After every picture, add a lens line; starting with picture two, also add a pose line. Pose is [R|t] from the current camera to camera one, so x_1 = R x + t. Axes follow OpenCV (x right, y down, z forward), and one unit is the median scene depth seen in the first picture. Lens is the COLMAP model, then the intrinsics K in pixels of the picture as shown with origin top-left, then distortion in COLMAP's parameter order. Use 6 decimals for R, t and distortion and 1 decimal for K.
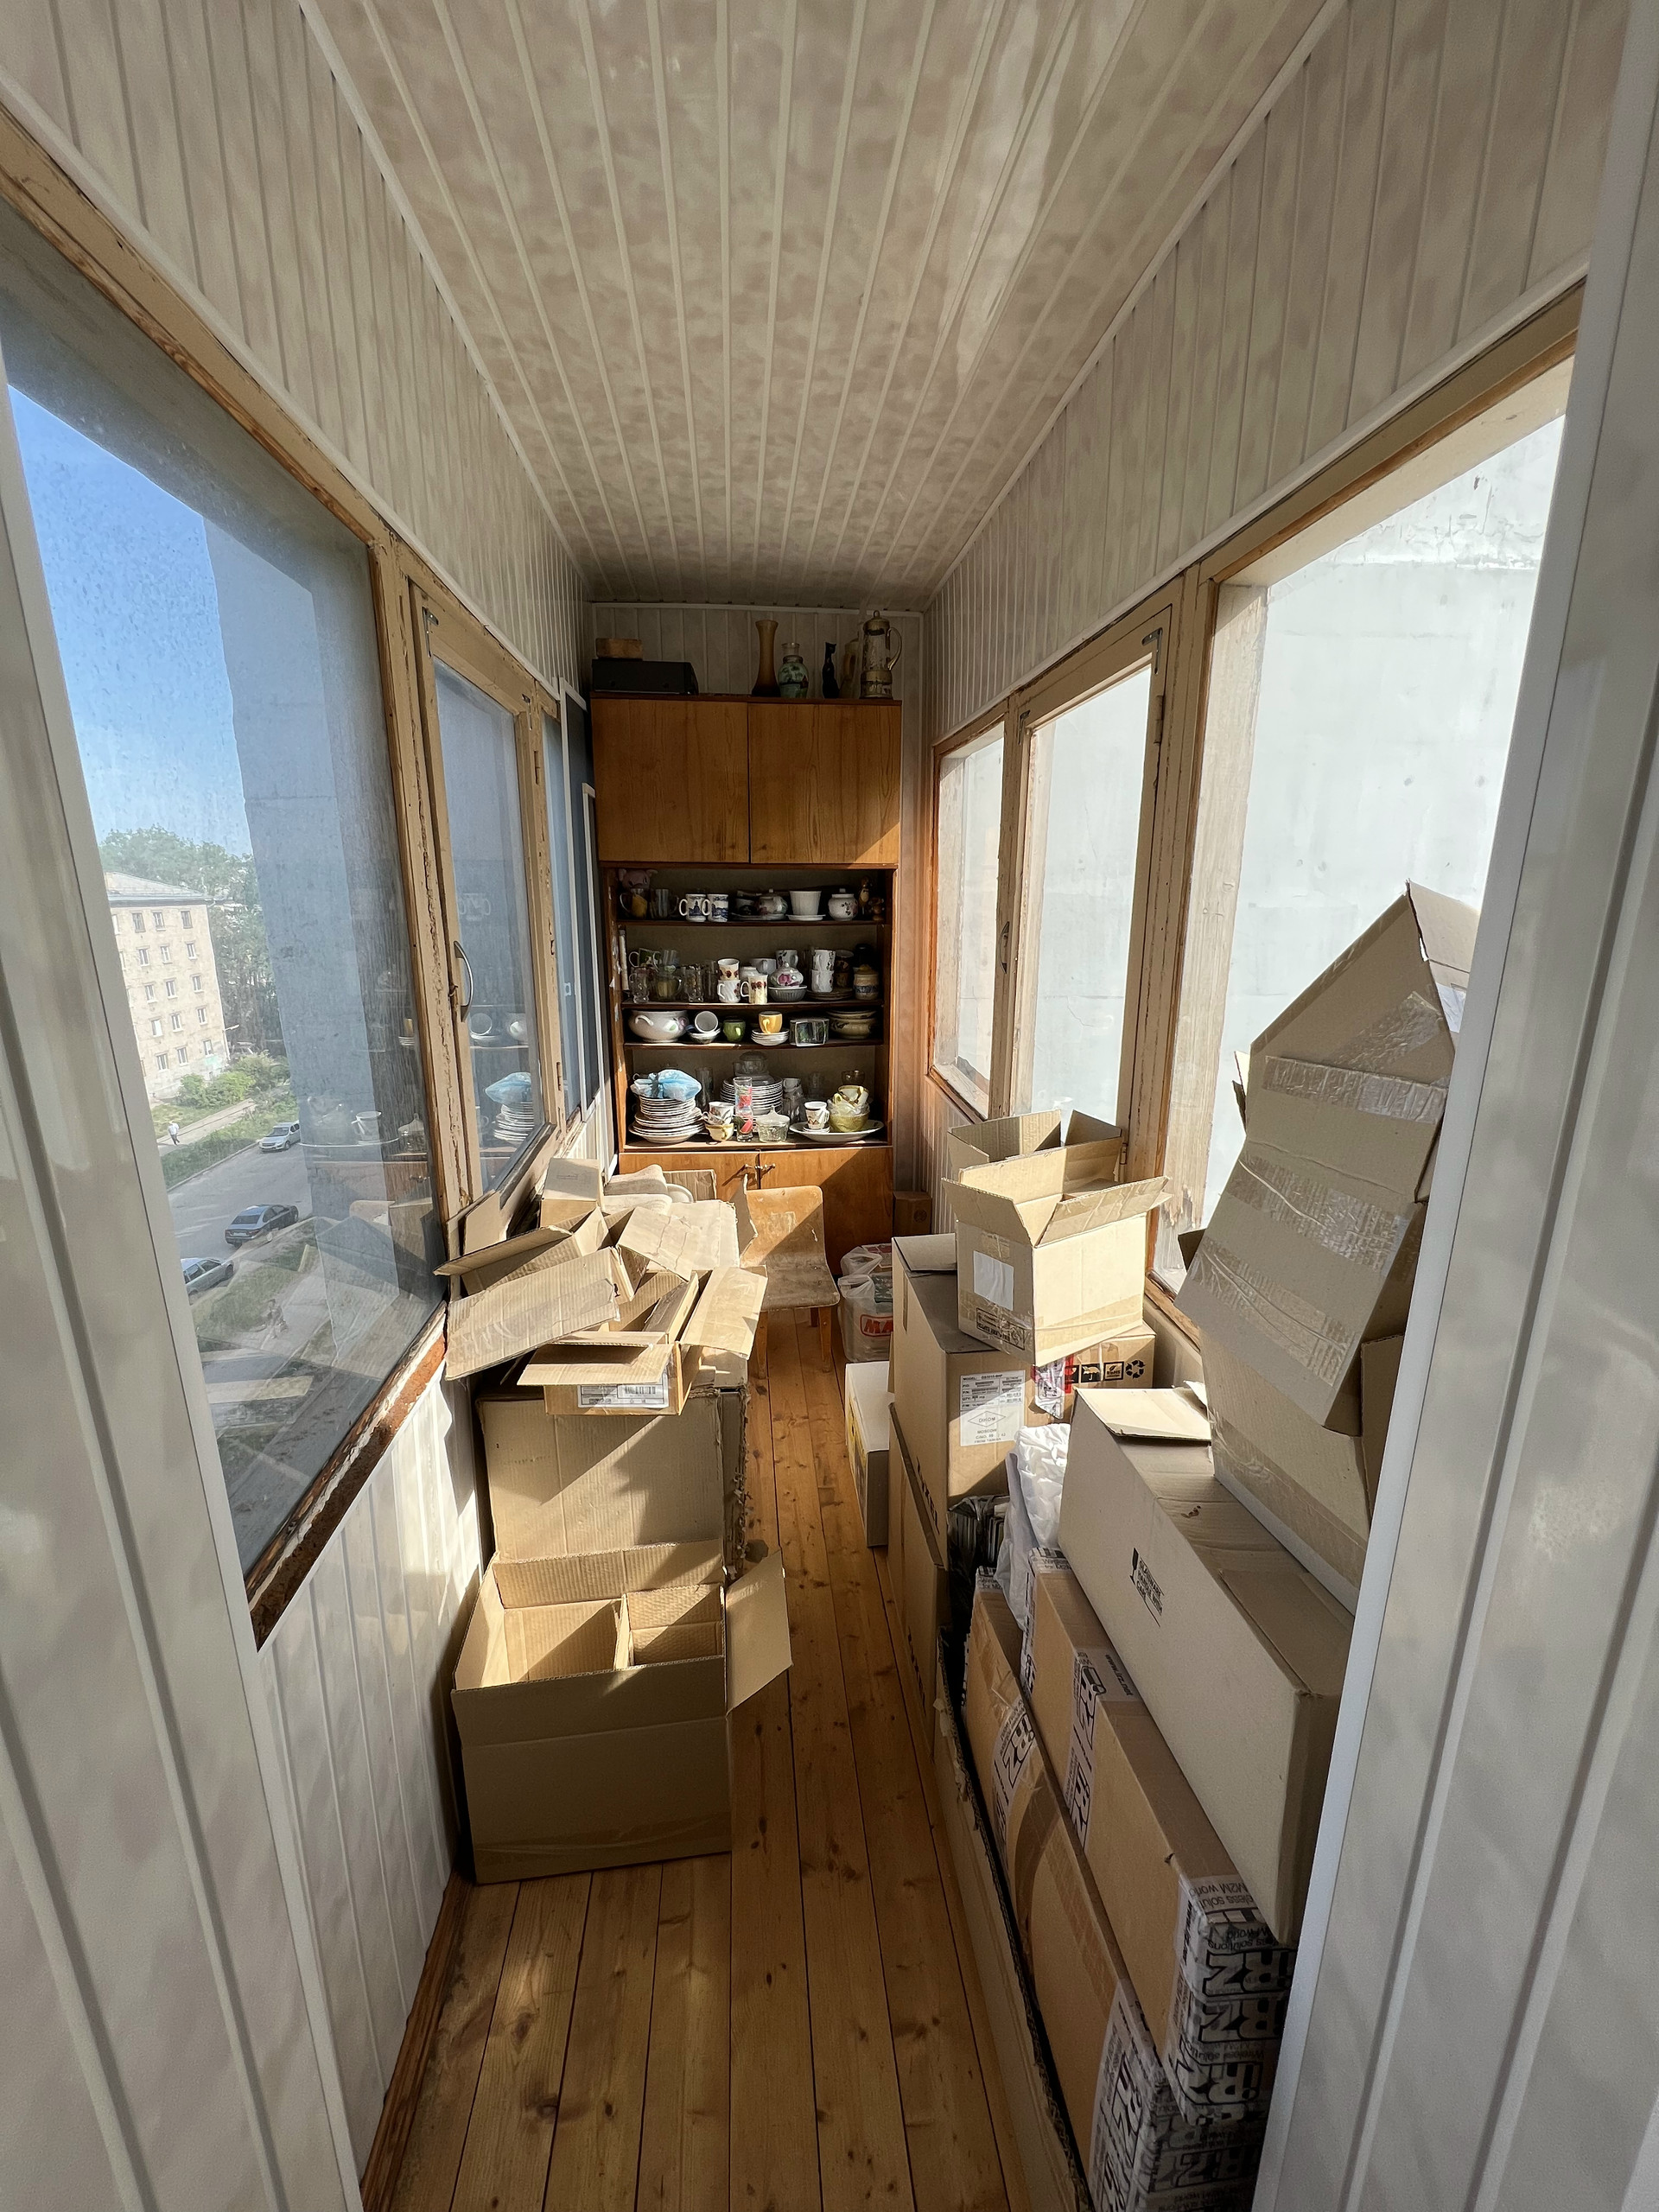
lens RADIAL K [[883.2, 0, 834.4], [0, 883.2, 1097.8], [0, 0, 1]] dist [-0.003642, 0.001360]
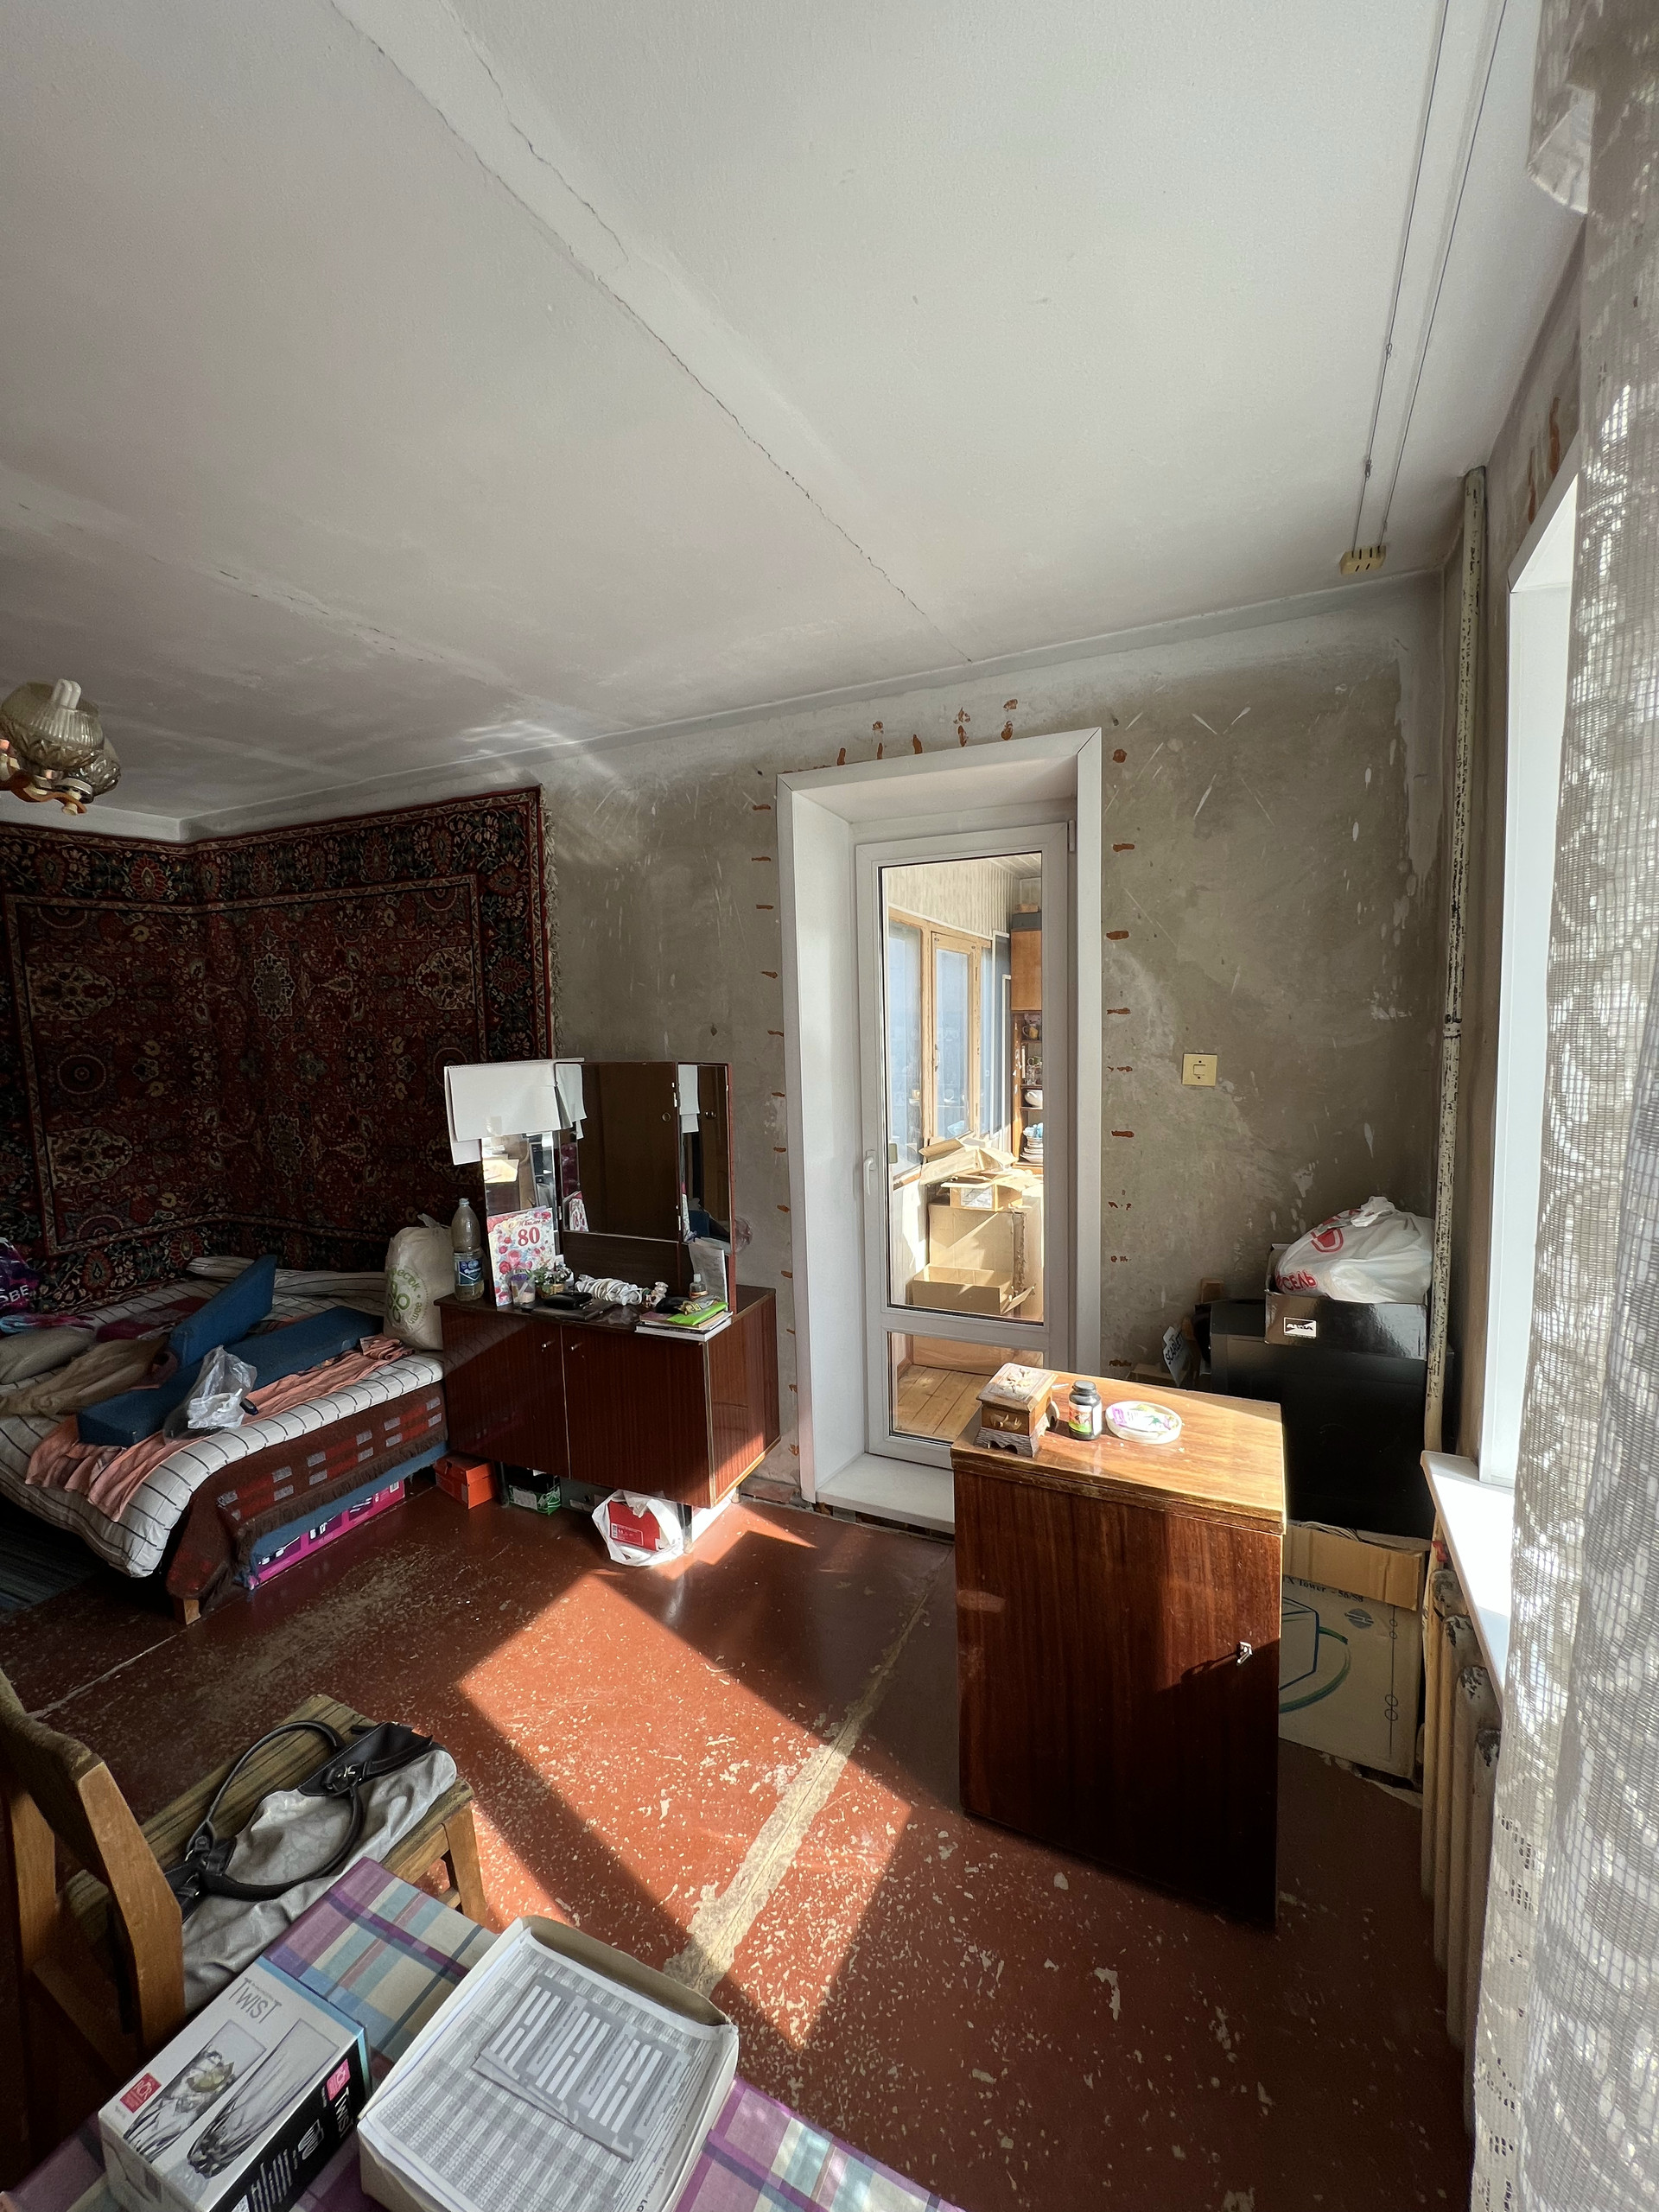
lens RADIAL K [[883.2, 0, 831.2], [0, 883.2, 1098.9], [0, 0, 1]] dist [-0.003642, 0.001360]
pose [[0.861748, 0.027385, -0.506597, 0.705371], [-0.100854, 0.987860, -0.118157, 0.358144], [0.497211, 0.152913, 0.854048, -1.526880]]
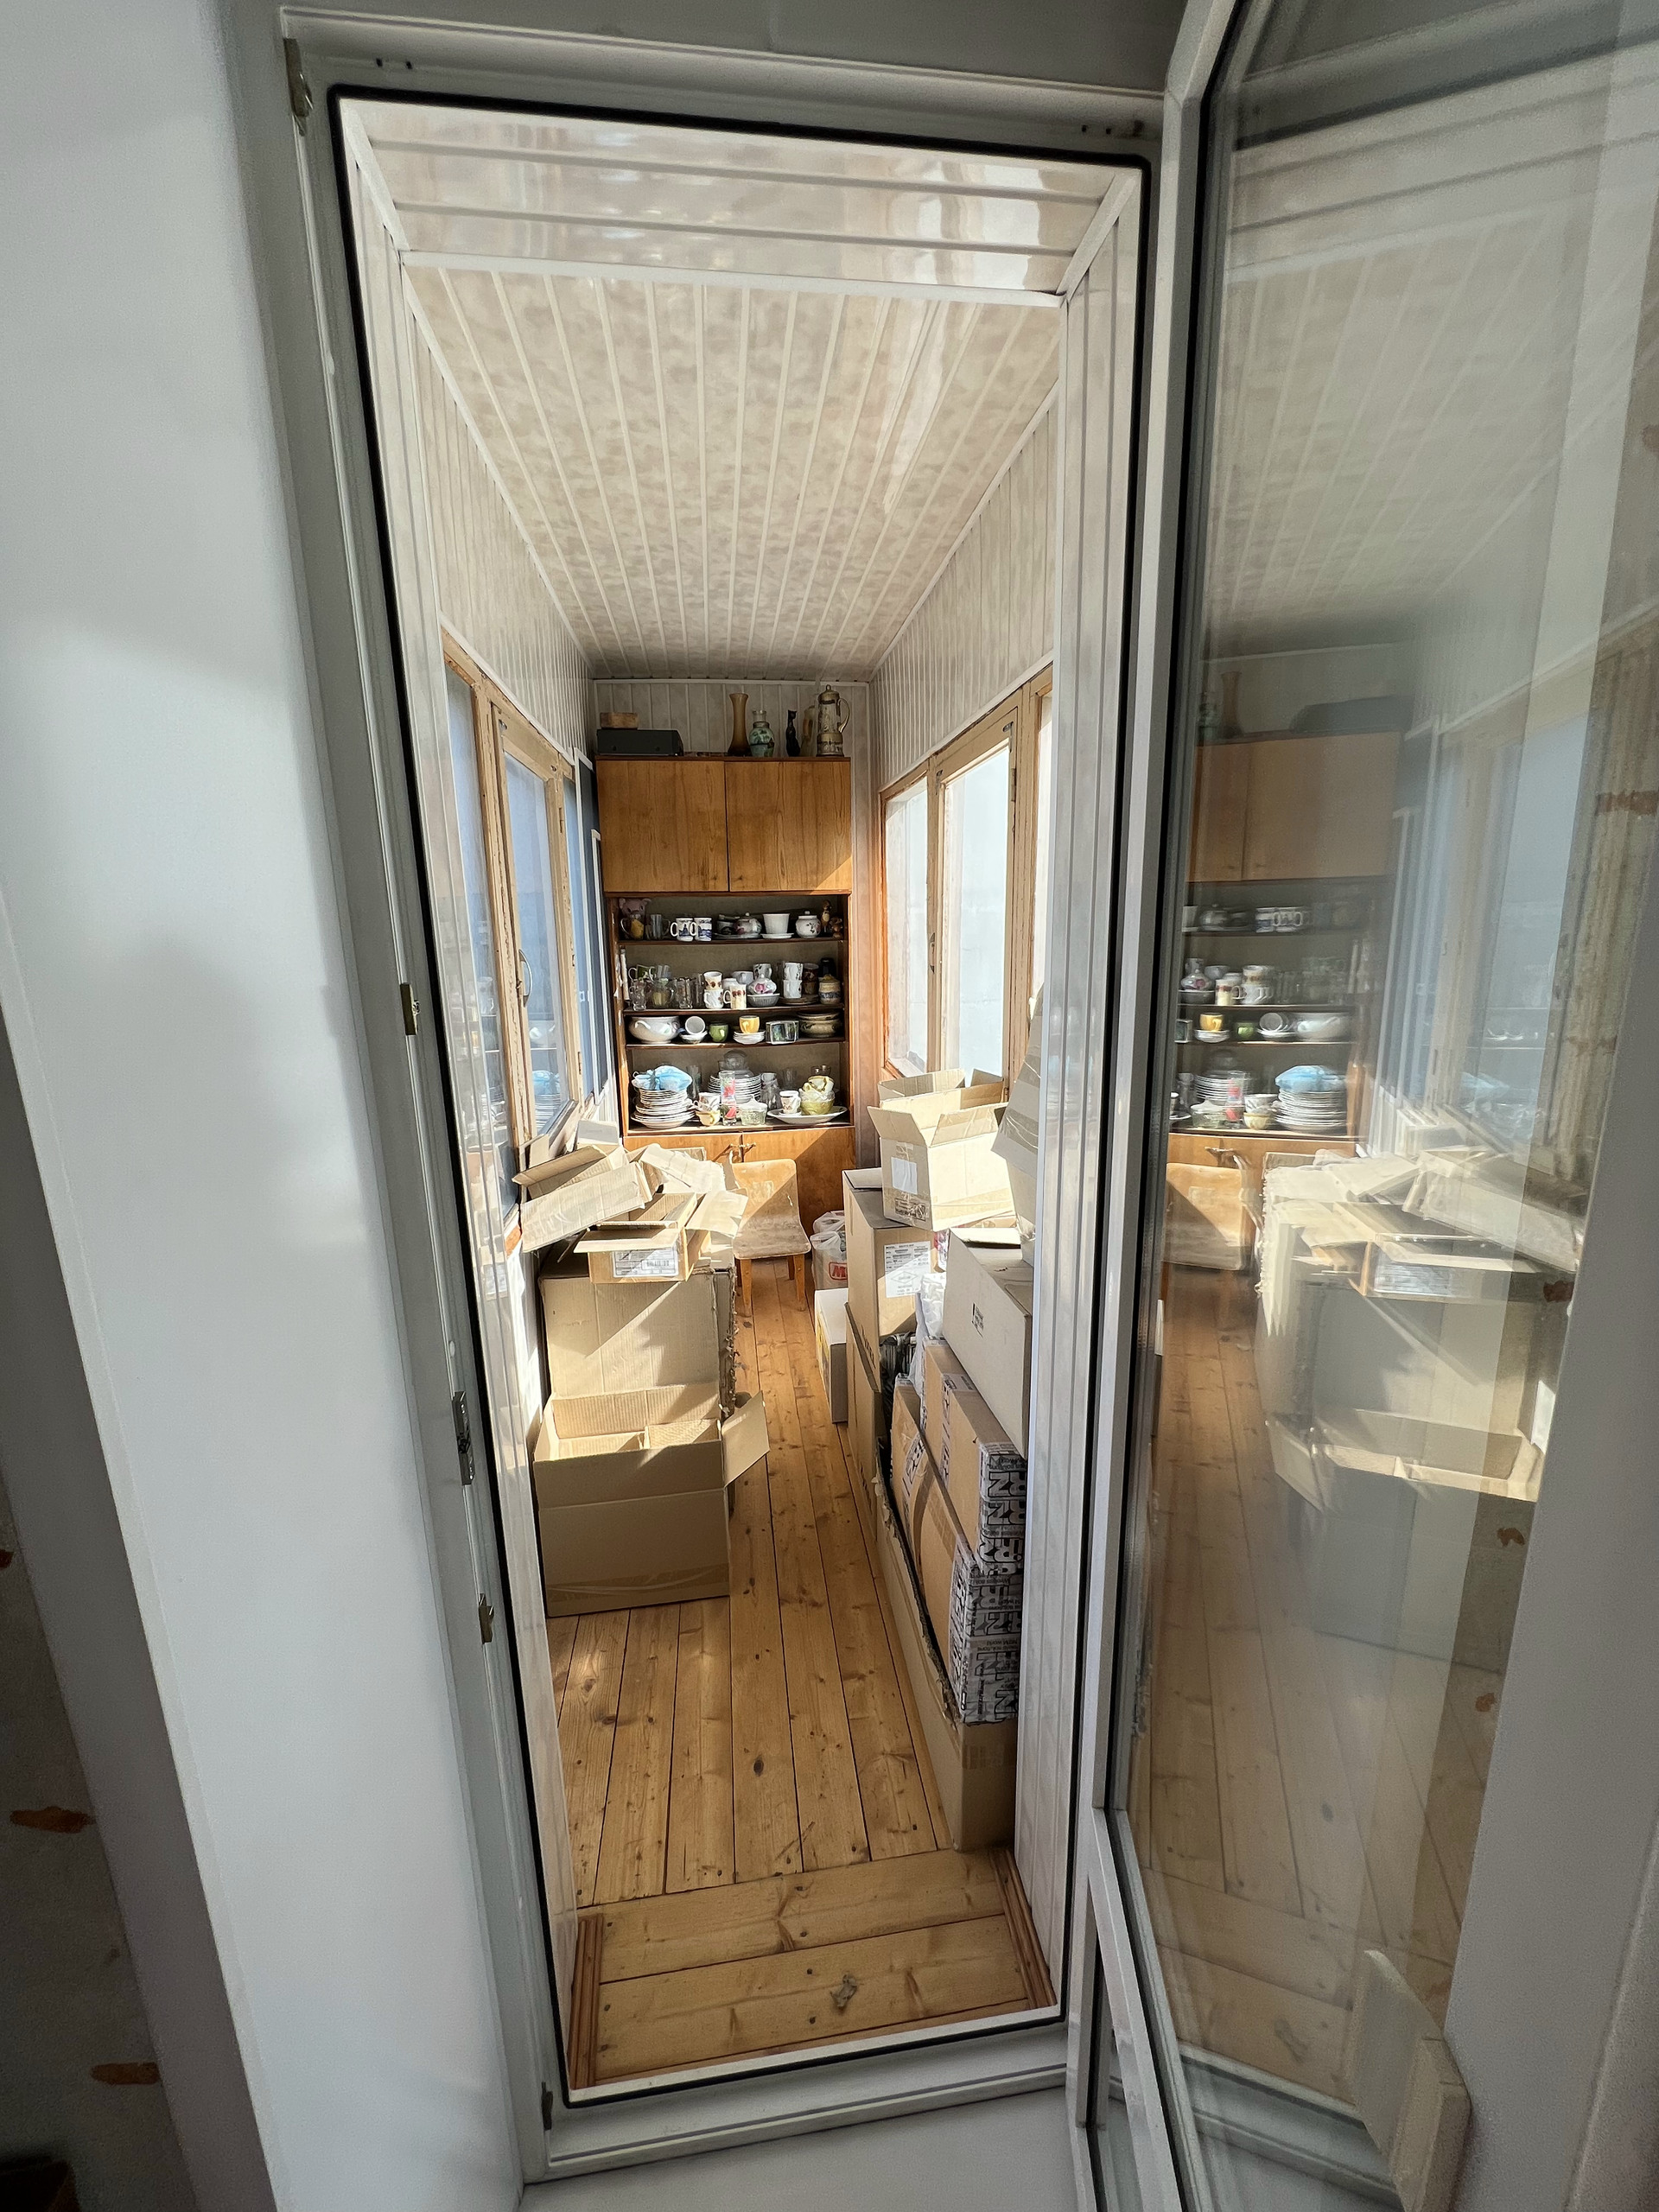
lens RADIAL K [[887.4, 0, 834.3], [0, 887.4, 1098.0], [0, 0, 1]] dist [0.007228, 0.000299]
pose [[0.999576, -0.023259, 0.017537, 0.038644], [0.023781, 0.999262, -0.030164, 0.107153], [-0.016822, 0.030568, 0.999391, -0.393544]]
